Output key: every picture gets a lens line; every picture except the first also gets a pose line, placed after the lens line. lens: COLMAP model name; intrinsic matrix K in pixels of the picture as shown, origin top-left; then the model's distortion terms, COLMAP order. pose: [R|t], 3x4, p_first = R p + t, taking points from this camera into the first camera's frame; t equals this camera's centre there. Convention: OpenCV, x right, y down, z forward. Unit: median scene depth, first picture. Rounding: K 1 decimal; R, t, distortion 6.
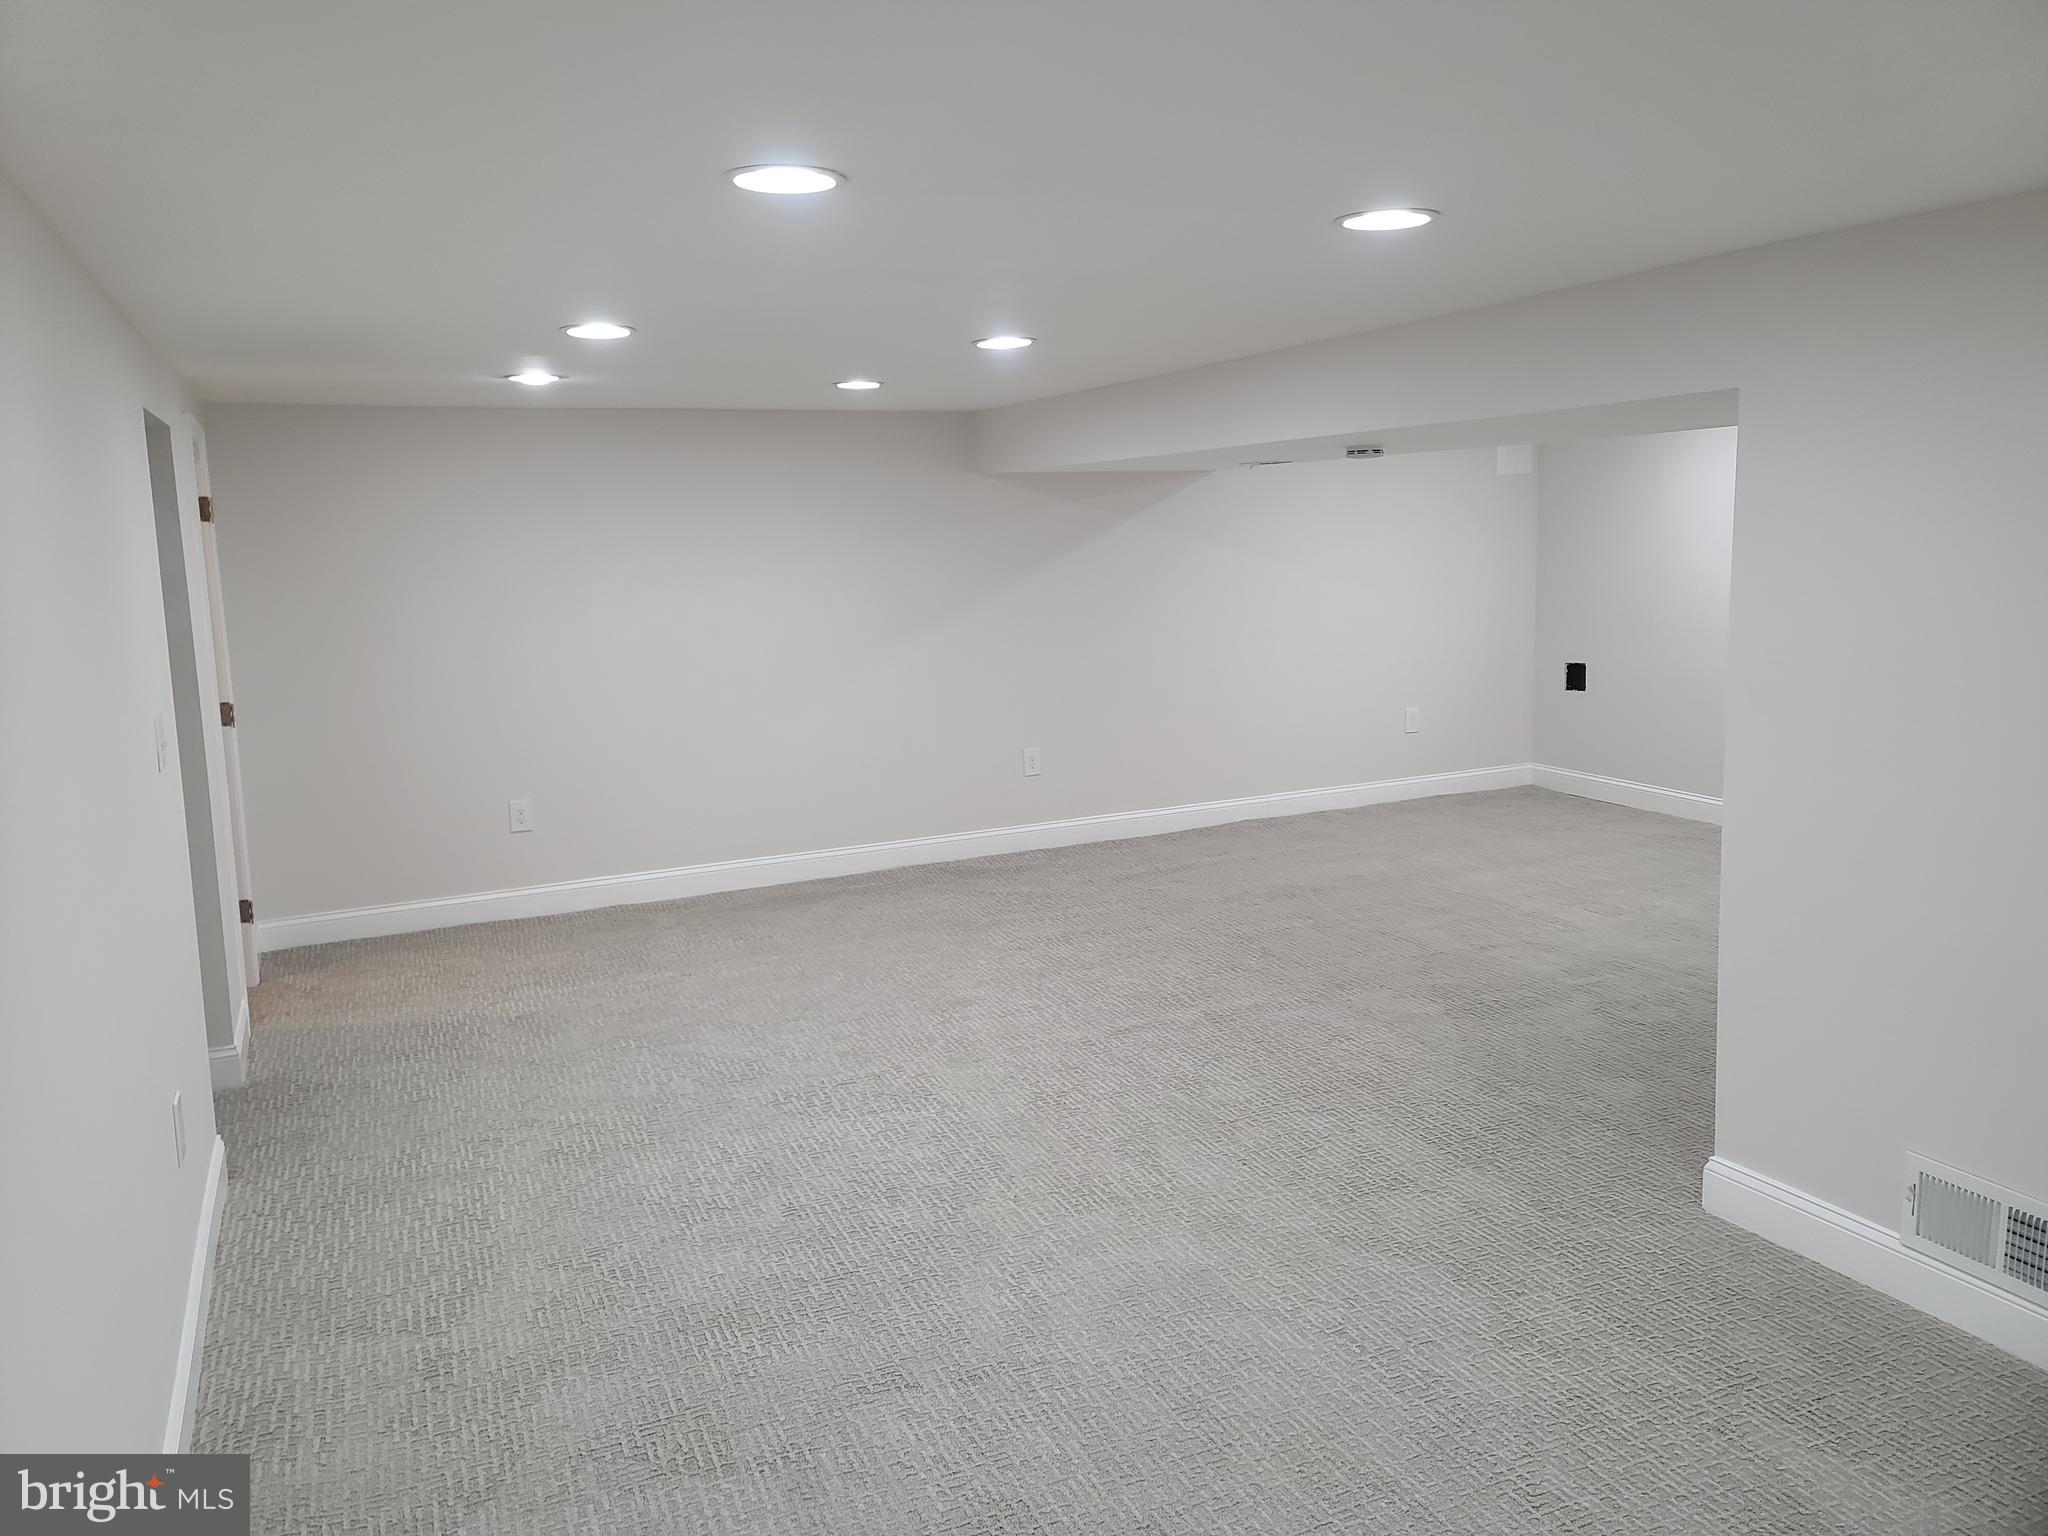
lens RADIAL K [[1464.1, 0, 1022.3], [0, 1464.1, 768.7], [0, 0, 1]] dist [0.040660, -0.042640]
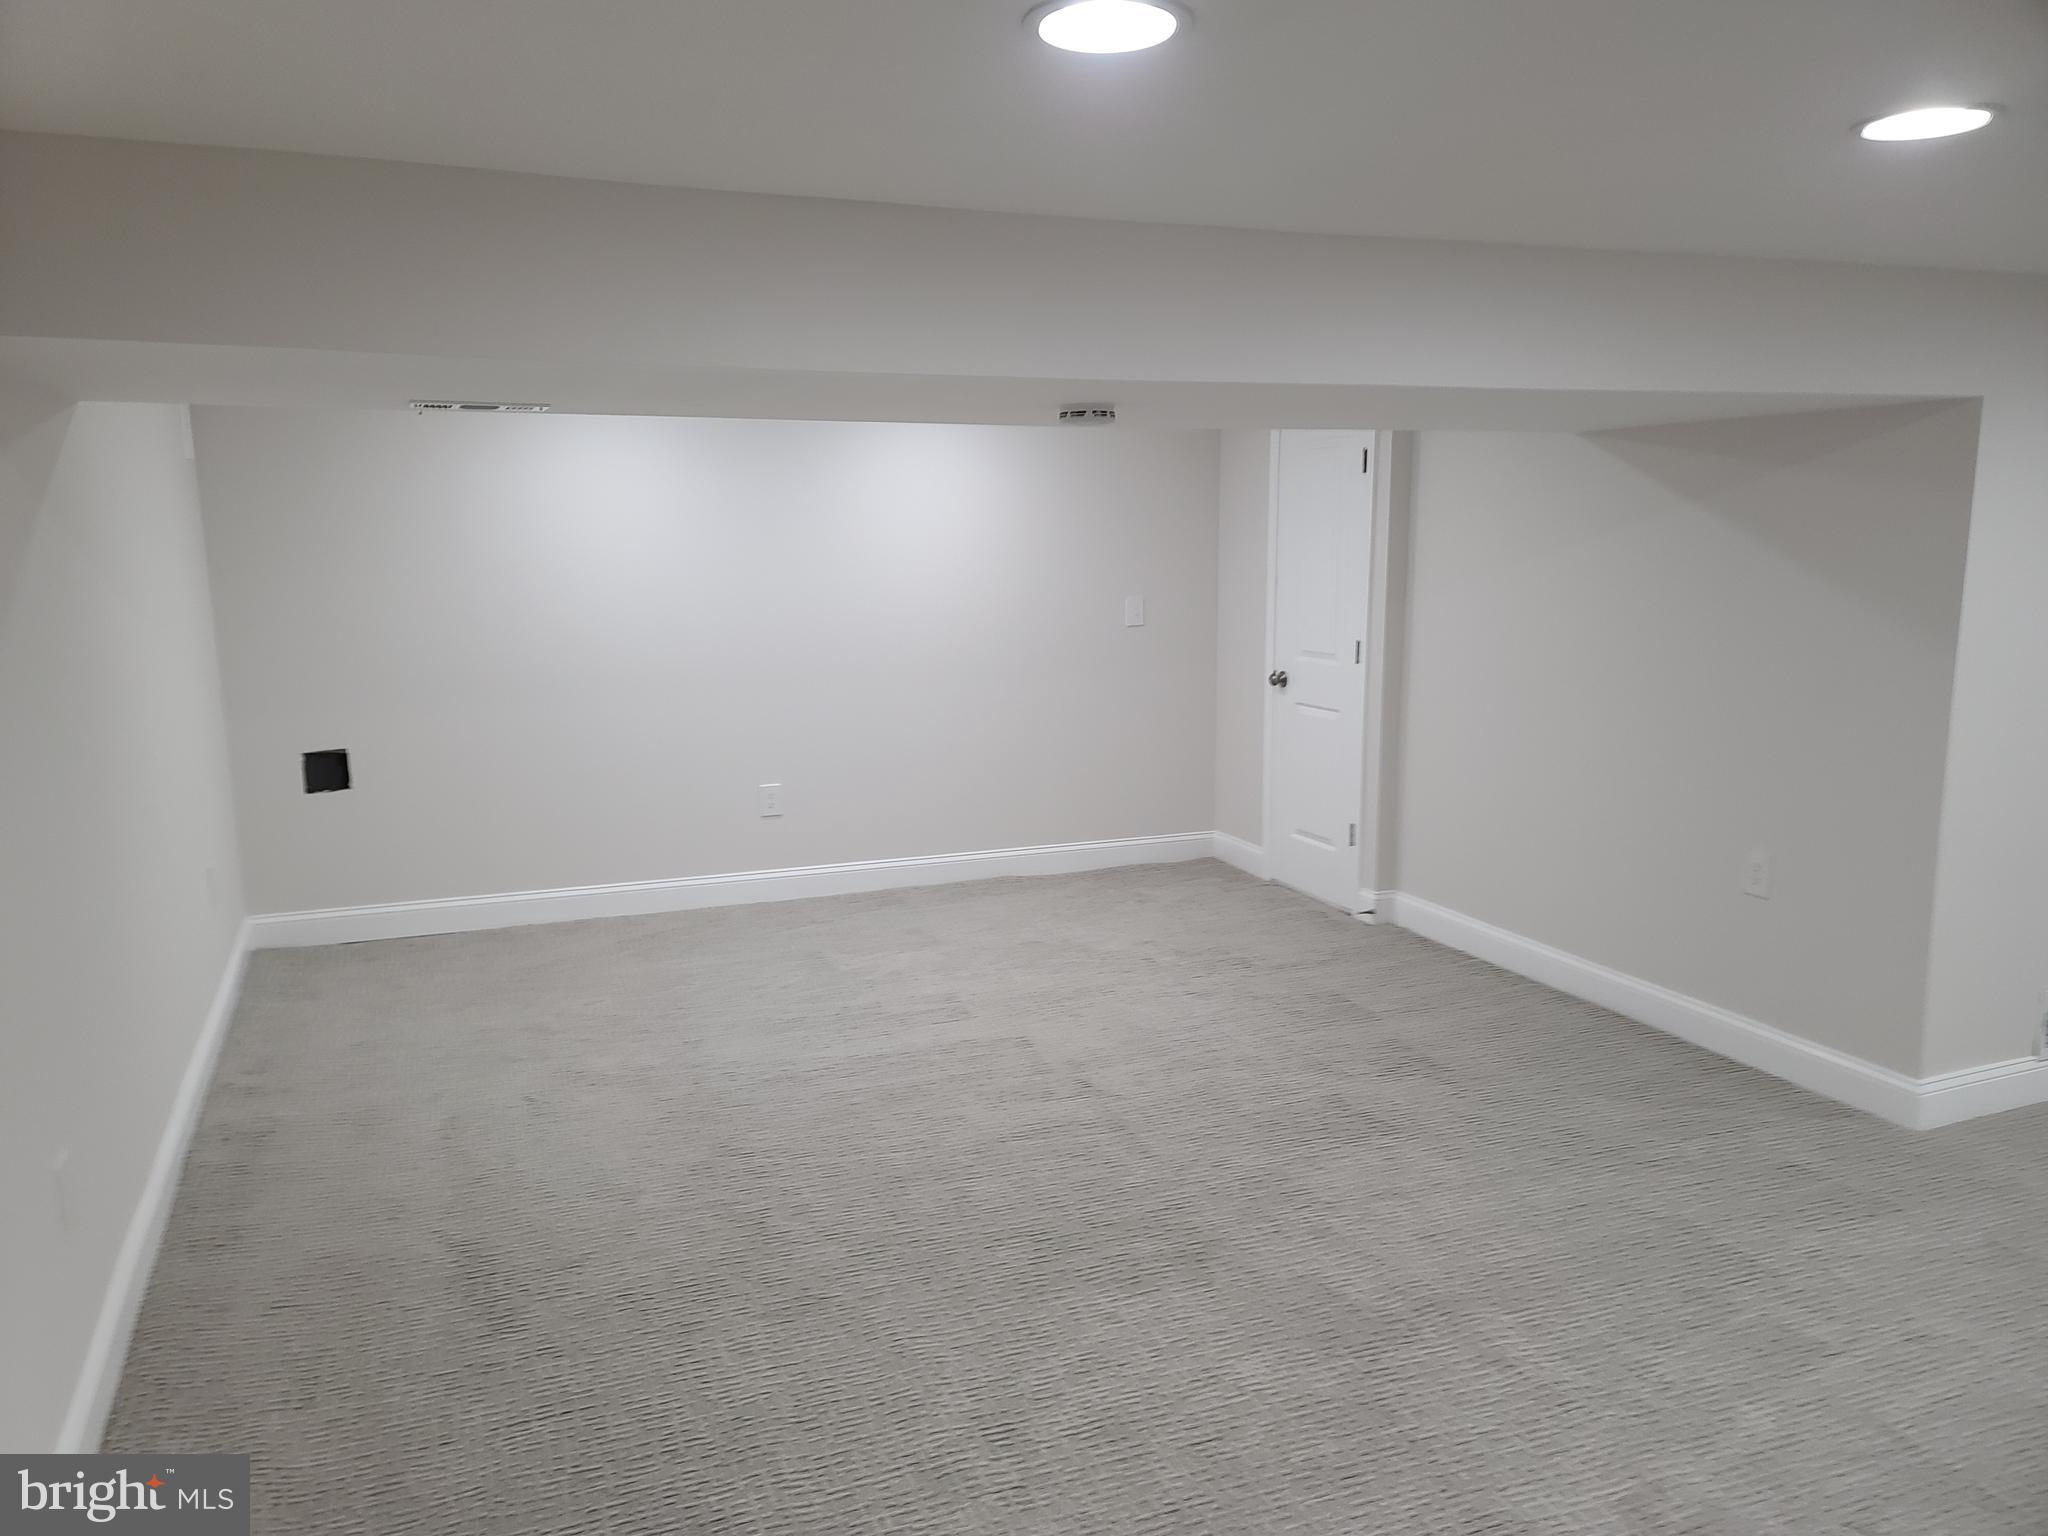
lens RADIAL K [[1464.1, 0, 1017.2], [0, 1464.1, 764.8], [0, 0, 1]] dist [0.040660, -0.042640]
pose [[0.951839, 0.023355, -0.305708, 0.742913], [-0.019319, 0.999682, 0.016221, -0.071595], [0.305989, -0.009534, 0.951987, 0.427884]]
